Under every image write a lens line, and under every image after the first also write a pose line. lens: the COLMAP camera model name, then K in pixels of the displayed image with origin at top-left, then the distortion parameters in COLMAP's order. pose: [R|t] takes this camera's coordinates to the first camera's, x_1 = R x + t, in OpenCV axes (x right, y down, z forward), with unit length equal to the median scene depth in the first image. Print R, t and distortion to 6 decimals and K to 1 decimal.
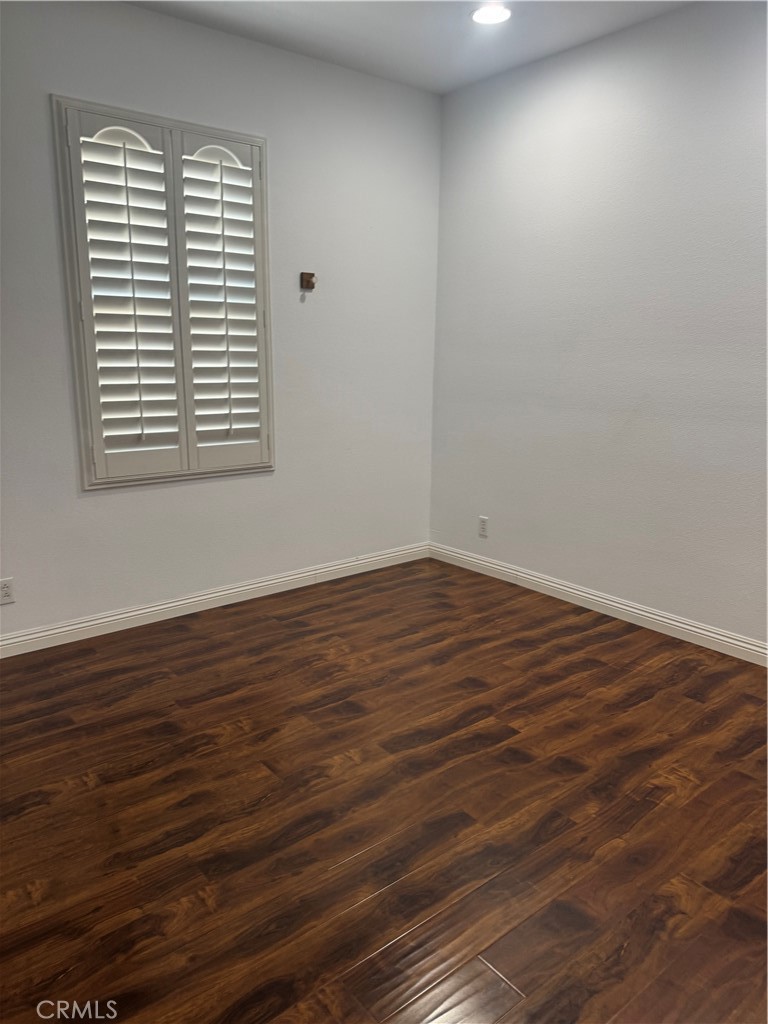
lens RADIAL K [[733.6, 0, 374.0], [0, 733.6, 516.7], [0, 0, 1]] dist [0.045098, -0.039018]
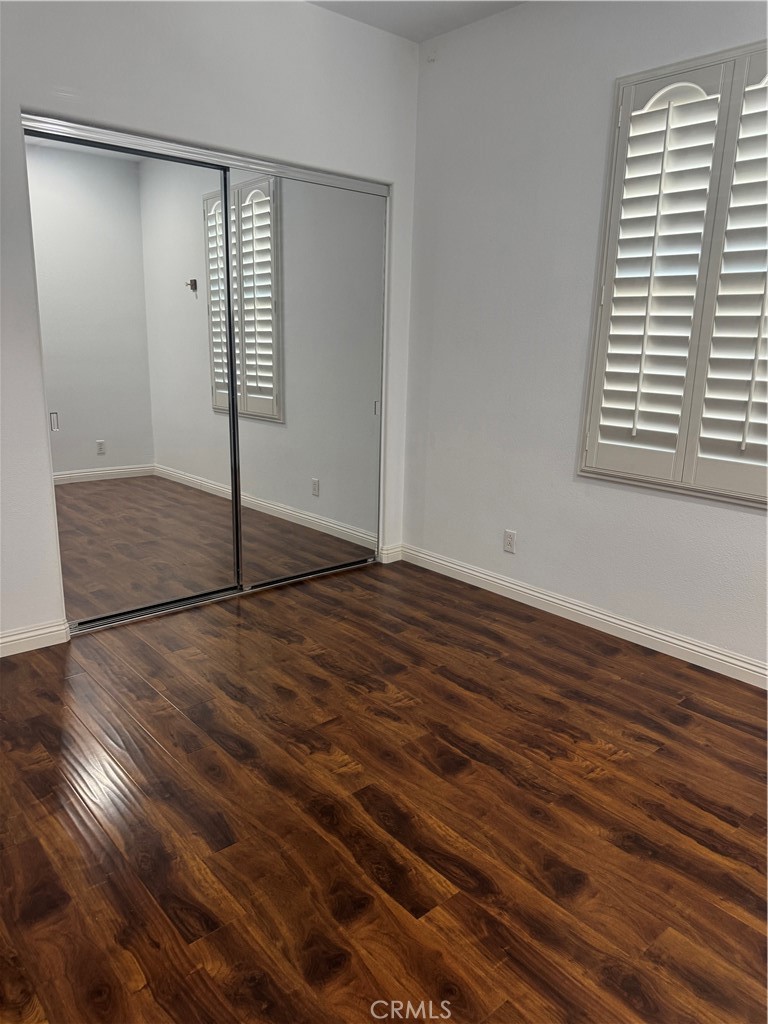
lens RADIAL K [[733.6, 0, 374.6], [0, 733.6, 505.2], [0, 0, 1]] dist [0.045098, -0.039018]
pose [[0.033460, 0.227384, -0.973230, 0.669471], [-0.257282, 0.942917, 0.211456, -0.154636], [0.965757, 0.243319, 0.090052, 0.741404]]
